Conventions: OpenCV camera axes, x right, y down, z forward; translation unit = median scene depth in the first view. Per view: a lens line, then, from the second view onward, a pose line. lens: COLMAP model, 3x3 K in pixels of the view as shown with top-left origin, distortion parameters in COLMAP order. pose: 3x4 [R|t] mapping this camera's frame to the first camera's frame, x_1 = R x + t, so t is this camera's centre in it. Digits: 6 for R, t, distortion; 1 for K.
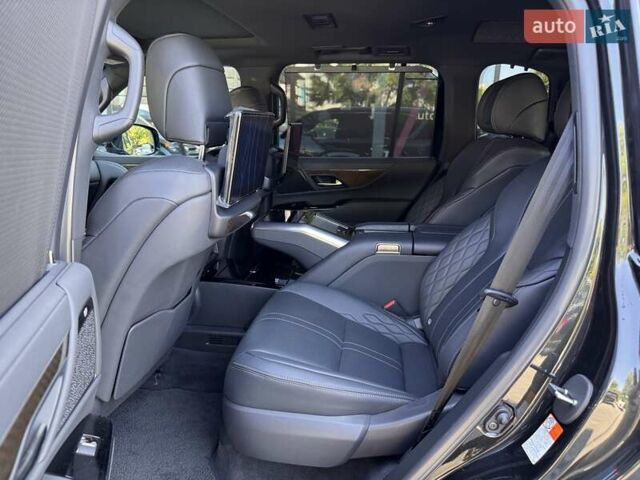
lens RADIAL K [[447.3, 0, 321.3], [0, 447.3, 240.9], [0, 0, 1]] dist [0.046507, -0.075804]
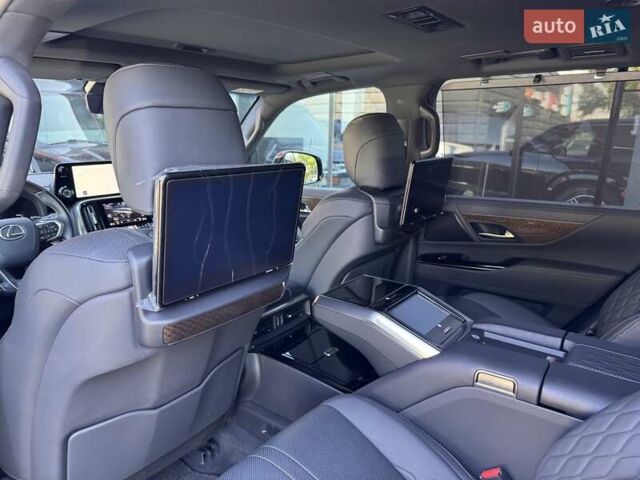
lens RADIAL K [[447.3, 0, 321.3], [0, 447.3, 240.9], [0, 0, 1]] dist [0.046507, -0.075804]
pose [[0.864618, 0.105948, -0.491133, 0.181167], [-0.119292, 0.992850, 0.004172, -0.116882], [0.488064, 0.054981, 0.871075, 0.288154]]
